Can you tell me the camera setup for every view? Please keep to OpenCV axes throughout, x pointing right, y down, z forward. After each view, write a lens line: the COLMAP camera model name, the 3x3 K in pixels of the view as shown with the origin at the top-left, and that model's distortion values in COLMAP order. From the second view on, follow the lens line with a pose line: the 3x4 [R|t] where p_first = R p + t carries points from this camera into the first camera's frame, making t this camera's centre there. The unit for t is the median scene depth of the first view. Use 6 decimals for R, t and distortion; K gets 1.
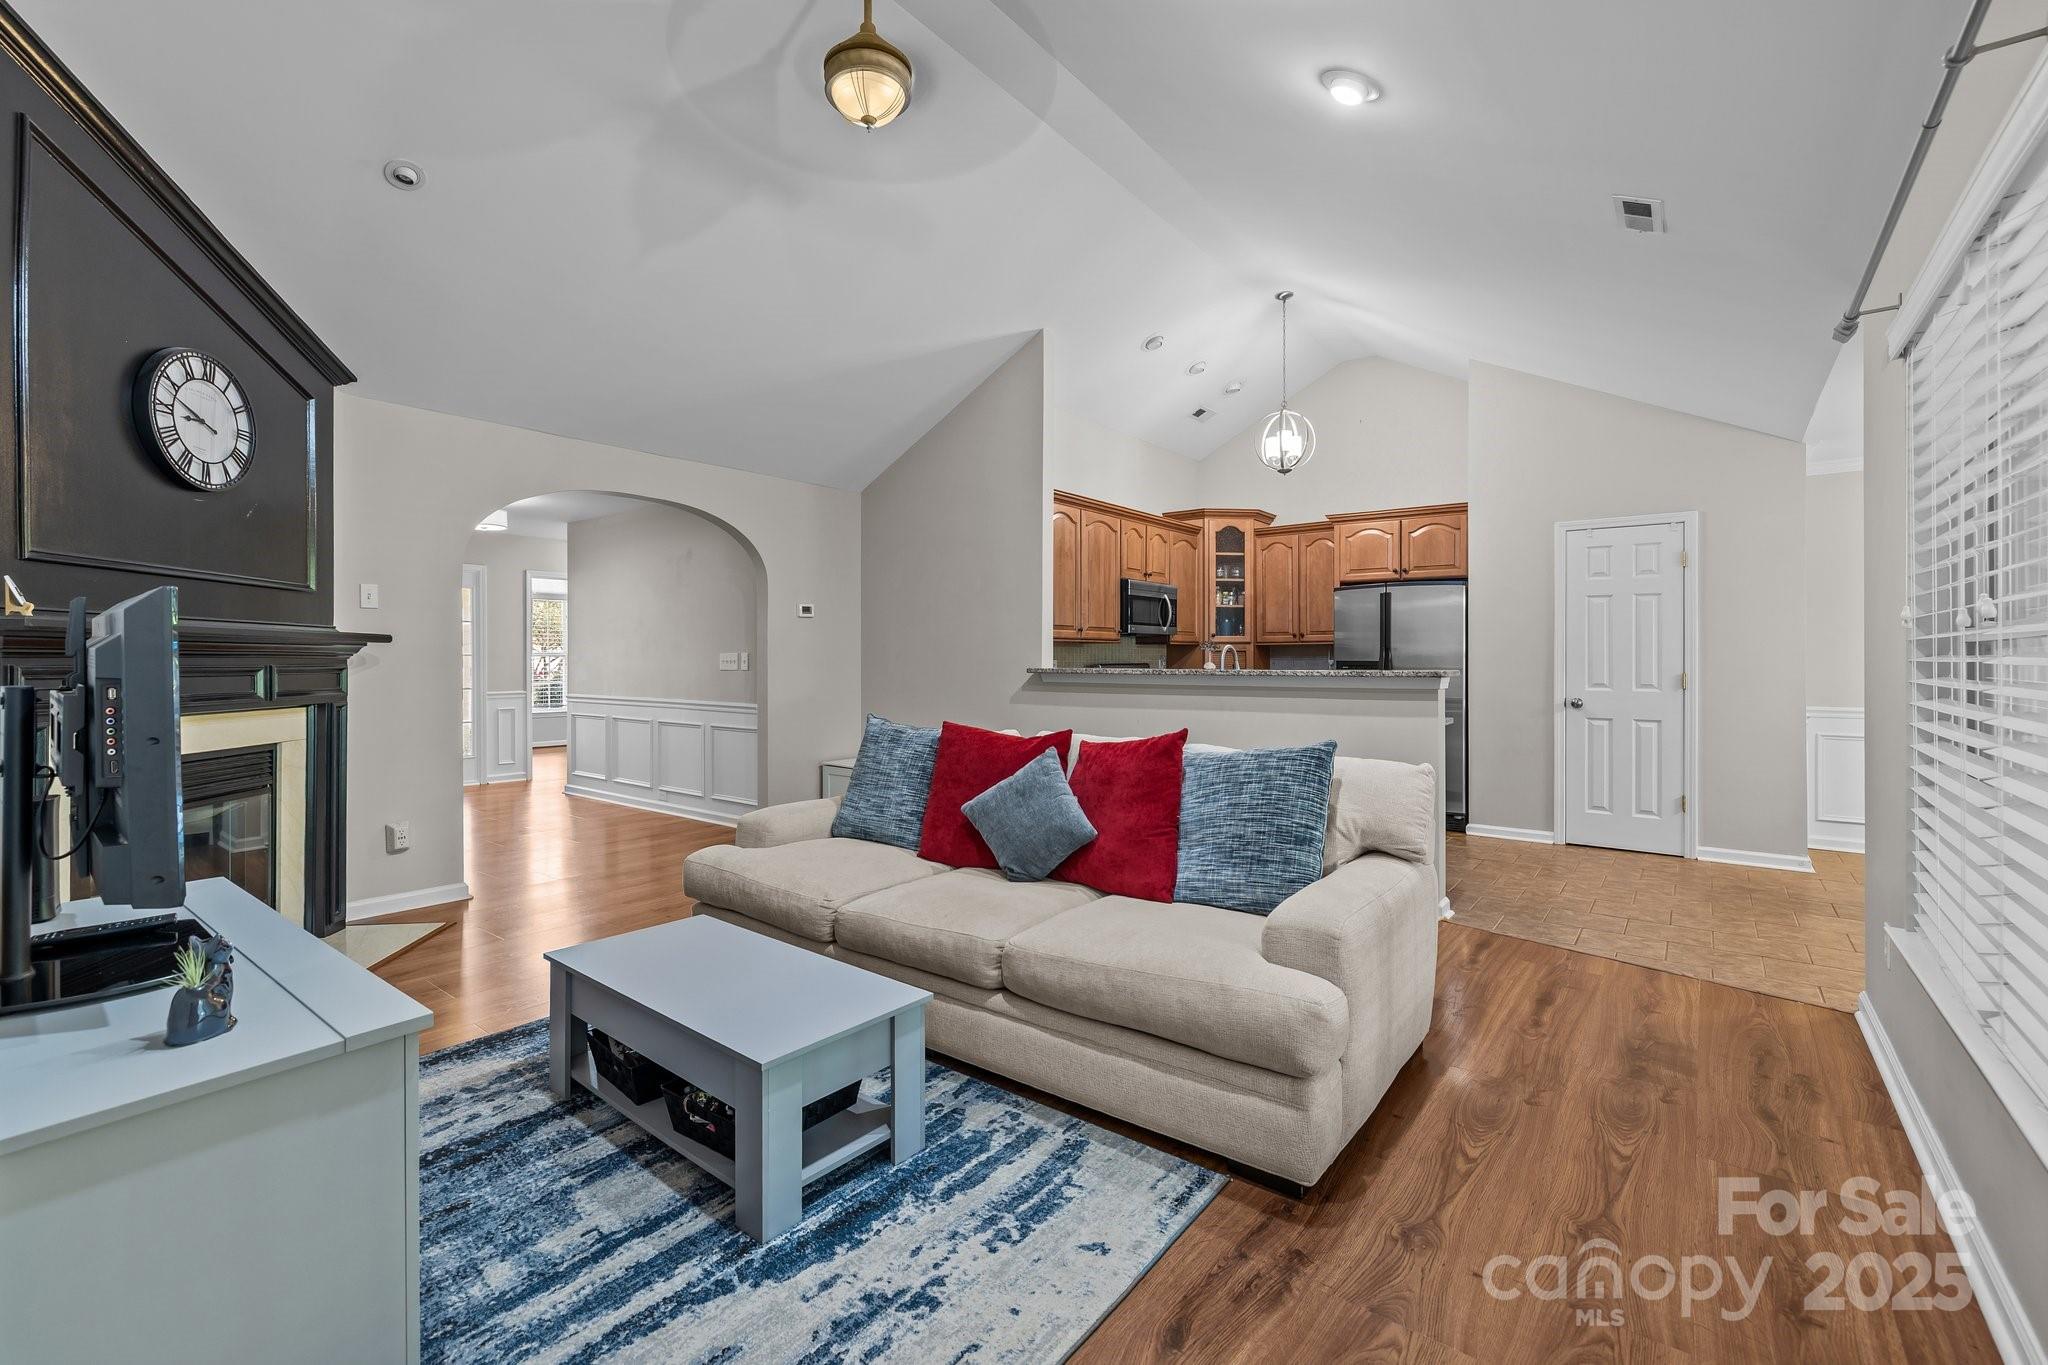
lens RADIAL K [[878.0, 0, 1009.2], [0, 878.0, 654.9], [0, 0, 1]] dist [-0.001600, -0.000171]
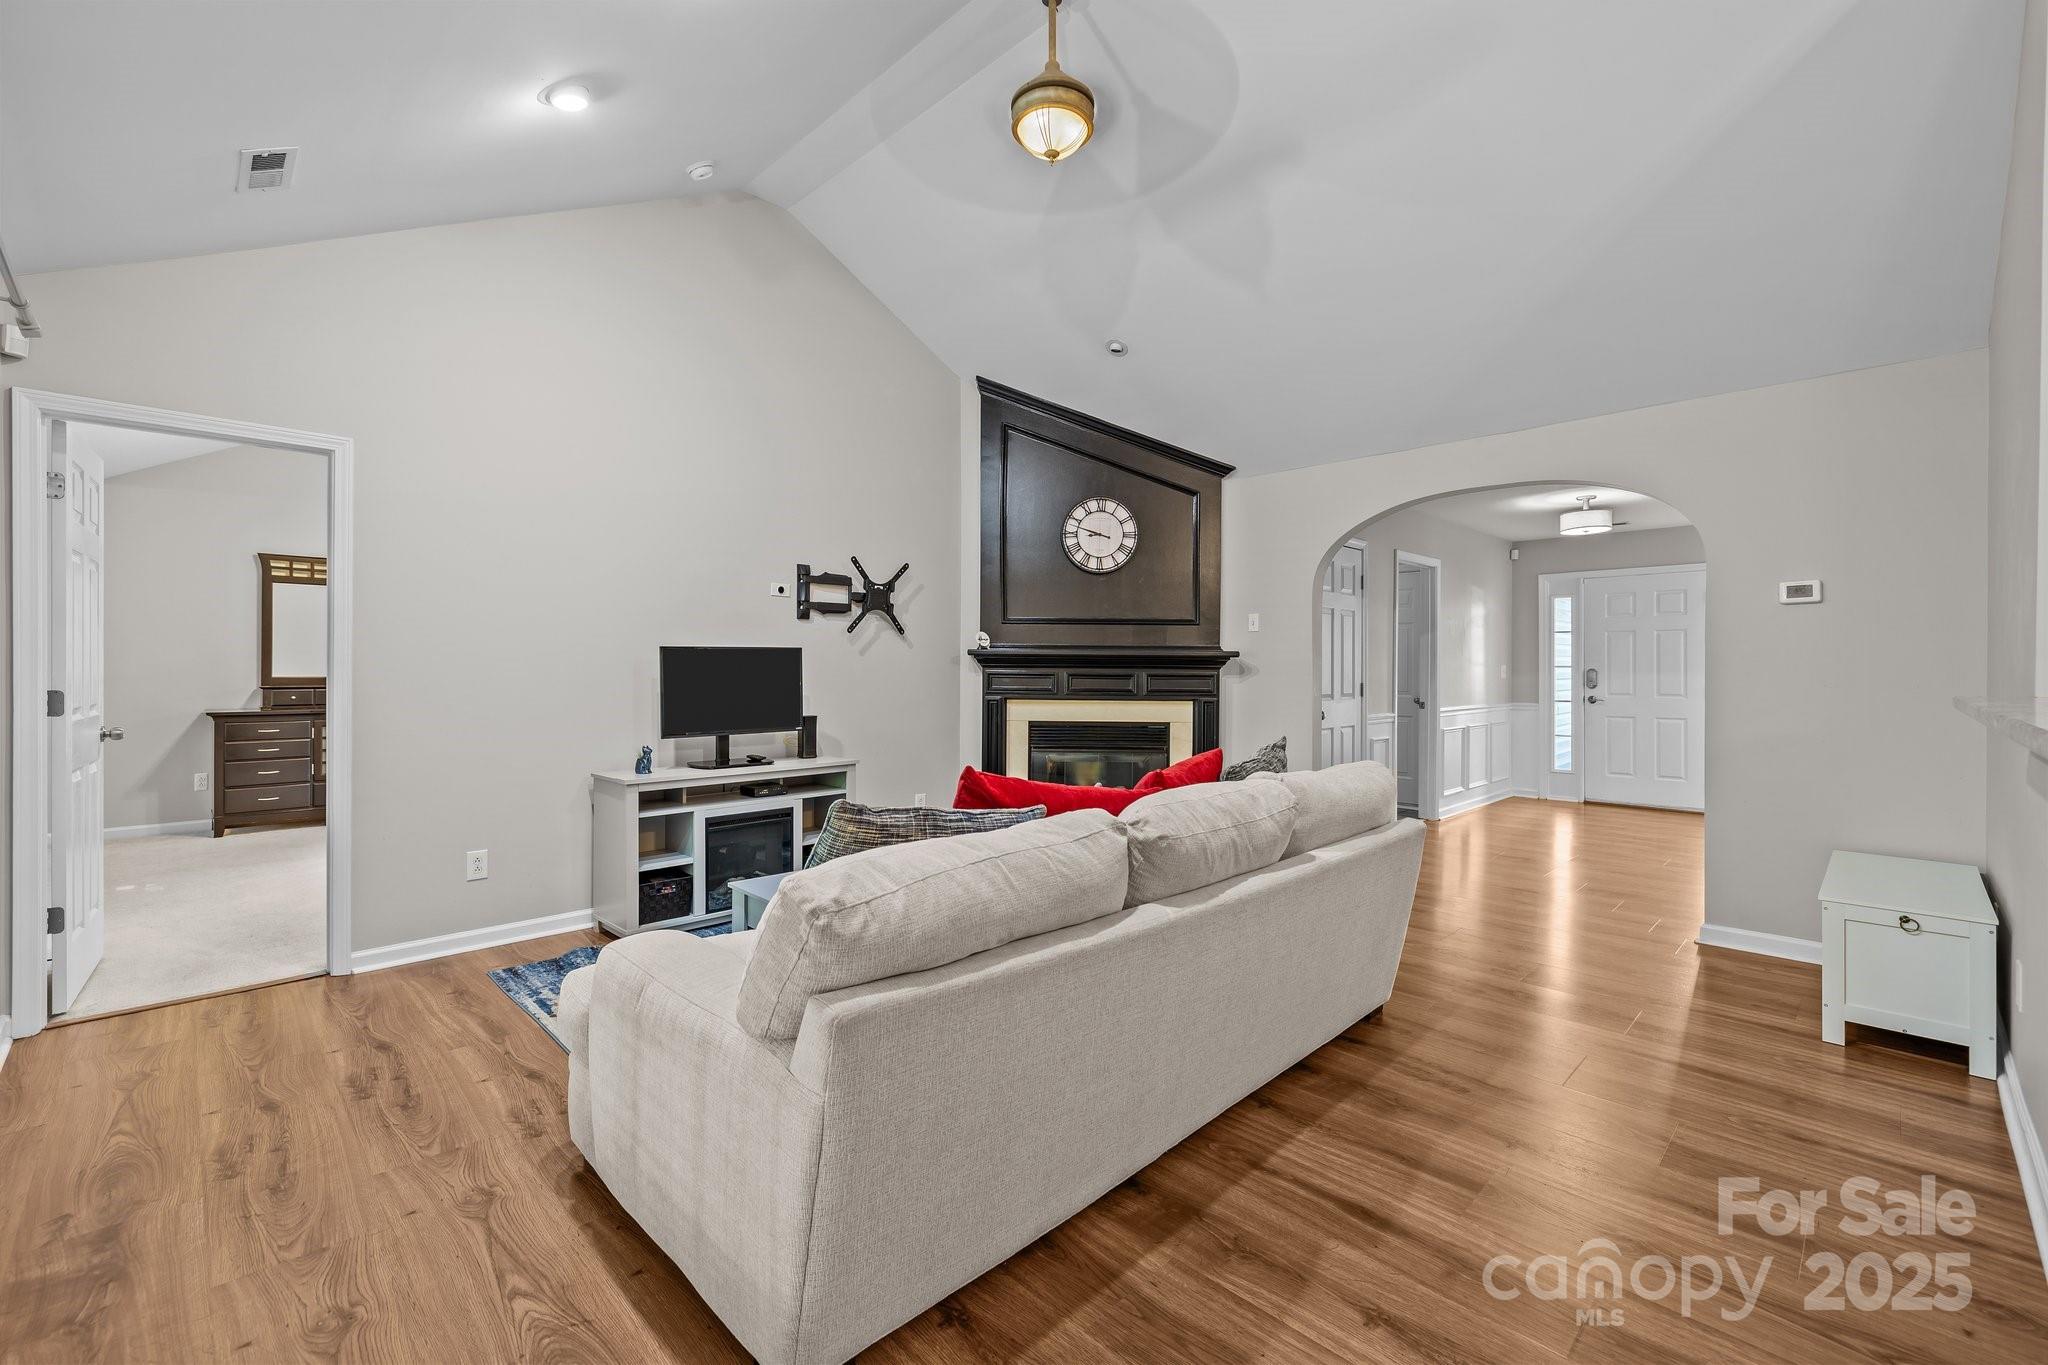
lens RADIAL K [[869.0, 0, 1015.1], [0, 869.0, 673.9], [0, 0, 1]] dist [-0.002697, -0.000675]
pose [[-0.126678, 0.004969, -0.991931, 0.856738], [-0.000762, 0.999987, 0.005107, 0.006204], [0.991944, 0.001403, -0.126673, 1.065823]]
